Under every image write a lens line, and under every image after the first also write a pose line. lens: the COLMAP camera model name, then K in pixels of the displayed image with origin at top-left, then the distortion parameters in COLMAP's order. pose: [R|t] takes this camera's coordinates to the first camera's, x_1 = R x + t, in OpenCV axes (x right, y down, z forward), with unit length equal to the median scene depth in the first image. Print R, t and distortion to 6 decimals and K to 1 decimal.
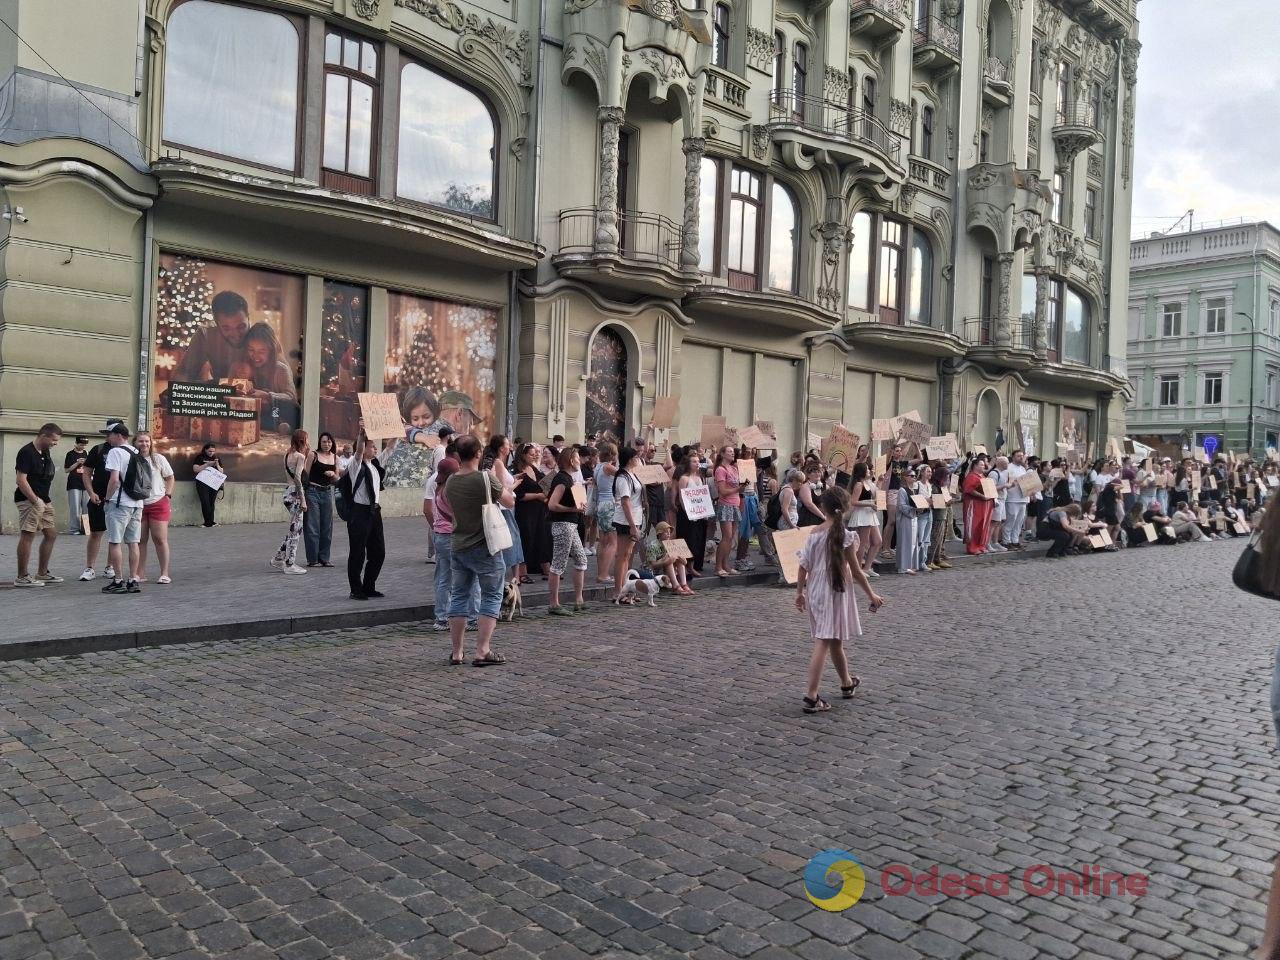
lens RADIAL K [[1009.7, 0, 654.0], [0, 1009.7, 483.7], [0, 0, 1]] dist [0.013105, -0.014809]
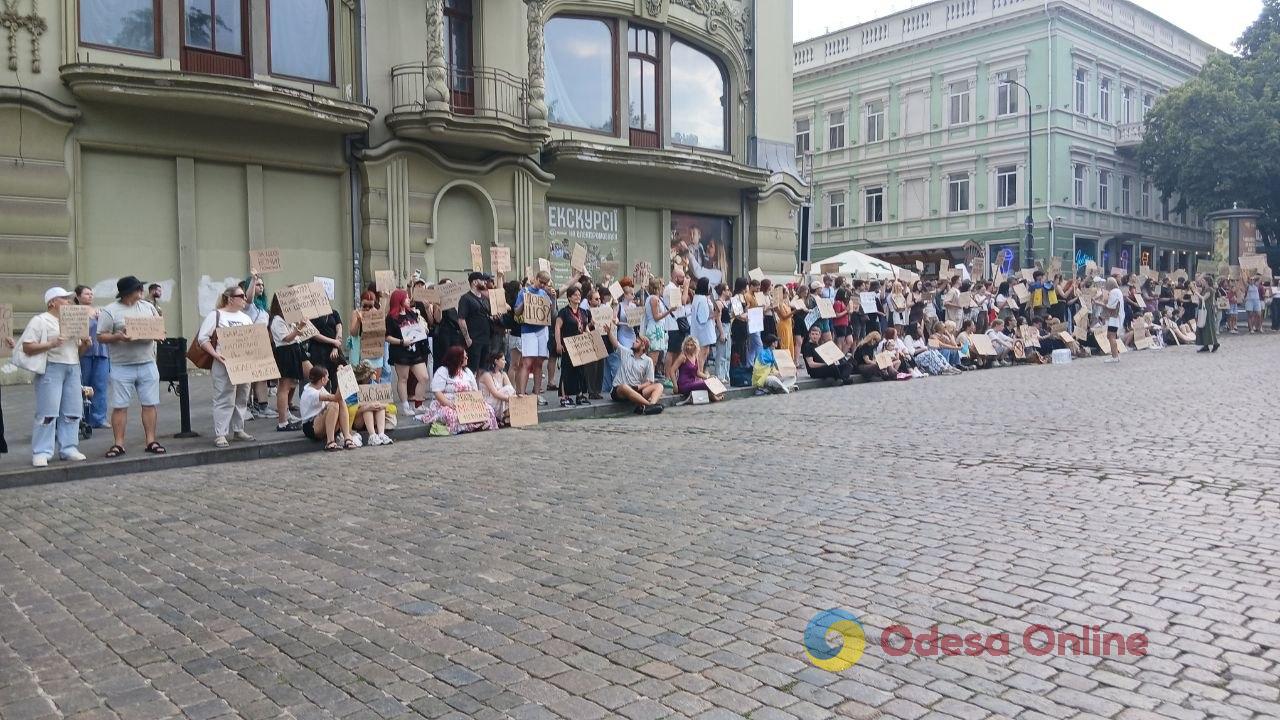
lens RADIAL K [[960.2, 0, 642.1], [0, 960.2, 367.1], [0, 0, 1]] dist [0.122573, -0.196919]
pose [[0.998759, -0.042871, -0.025329, 0.569965], [0.043901, 0.998169, 0.041613, 0.004878], [0.023499, -0.042673, 0.998813, 0.459959]]
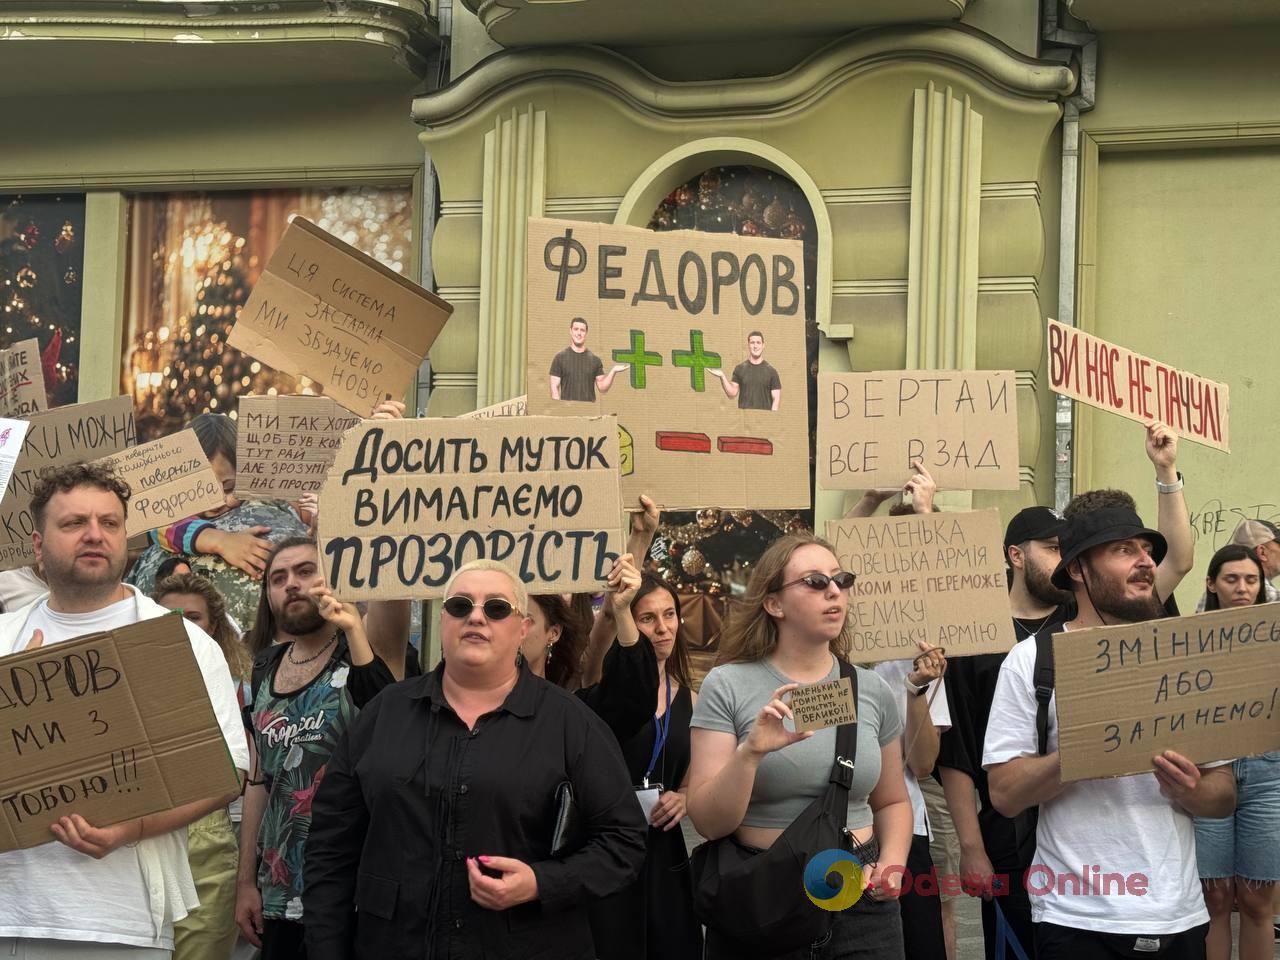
lens RADIAL K [[1786.8, 0, 640.0], [0, 1786.8, 480.0], [0, 0, 1]] dist [0.237064, -0.584785]
pose [[0.510922, -0.064647, -0.857193, 0.351313], [-0.012832, 0.996484, -0.082801, -0.009323], [0.859532, 0.053304, 0.508295, 0.580759]]
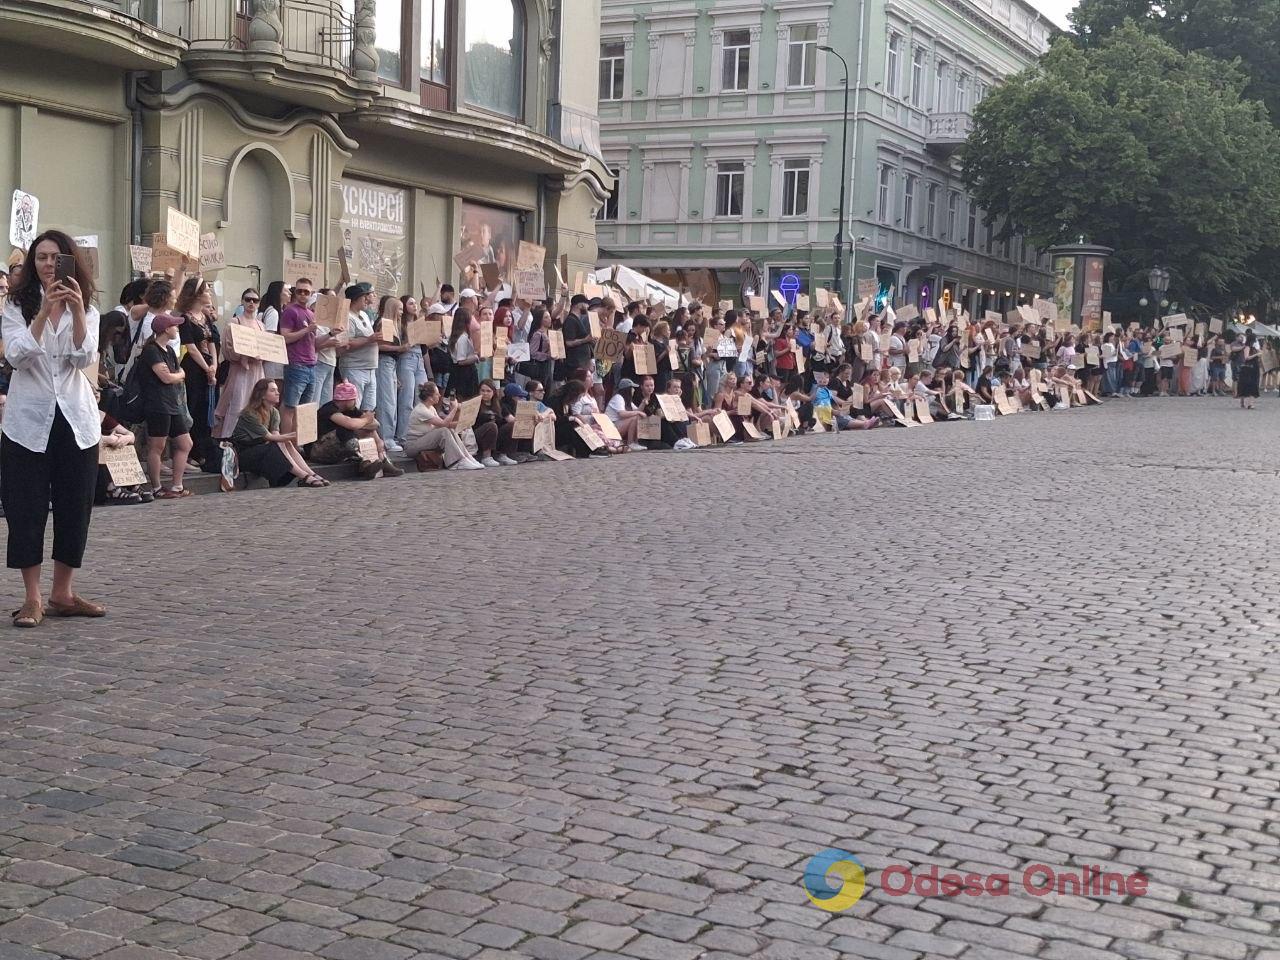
lens RADIAL K [[1733.9, 0, 627.9], [0, 1733.9, 509.6], [0, 0, 1]] dist [0.268499, -0.896972]
pose [[0.943504, -0.024334, 0.330466, 0.268901], [-0.004279, 0.996322, 0.085580, 0.005485], [-0.331333, -0.082159, 0.939930, 0.181325]]
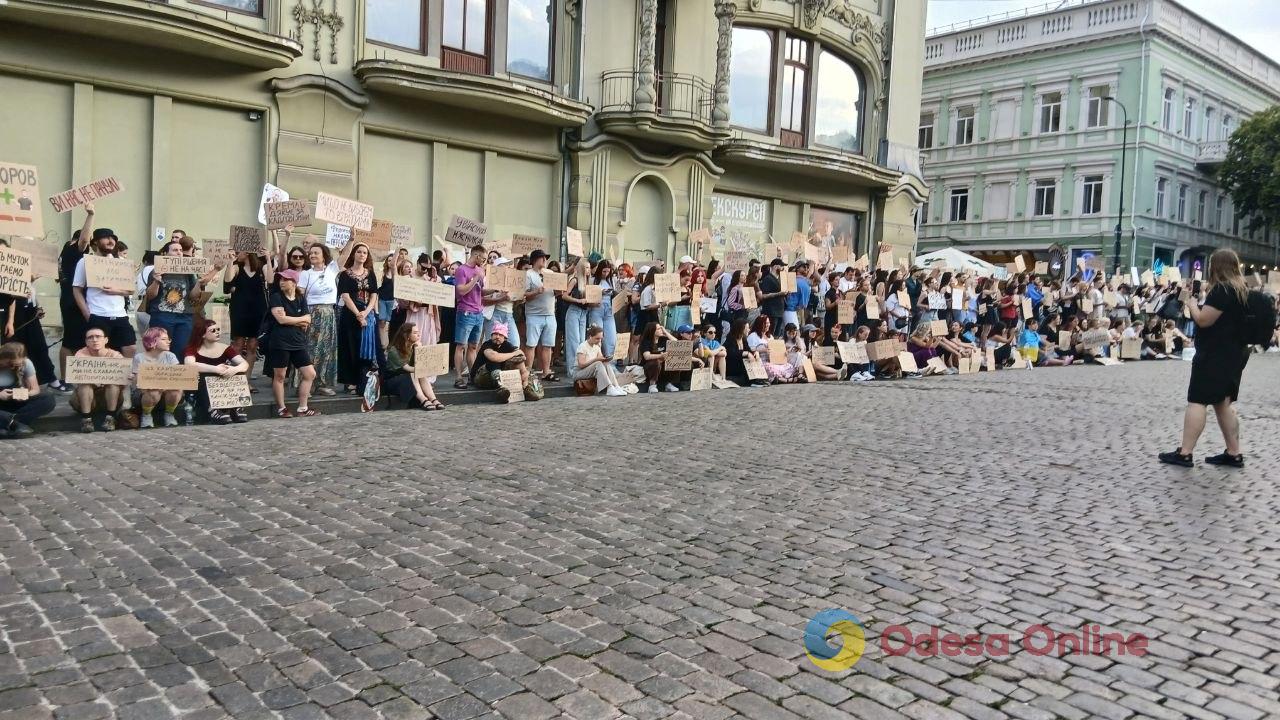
lens RADIAL K [[955.4, 0, 645.1], [0, 955.4, 356.4], [0, 0, 1]] dist [0.123306, -0.206343]
pose [[0.998943, 0.013178, -0.044030, 0.447391], [-0.010960, 0.998678, 0.050230, 0.005539], [0.044633, -0.049695, 0.997767, 0.357994]]
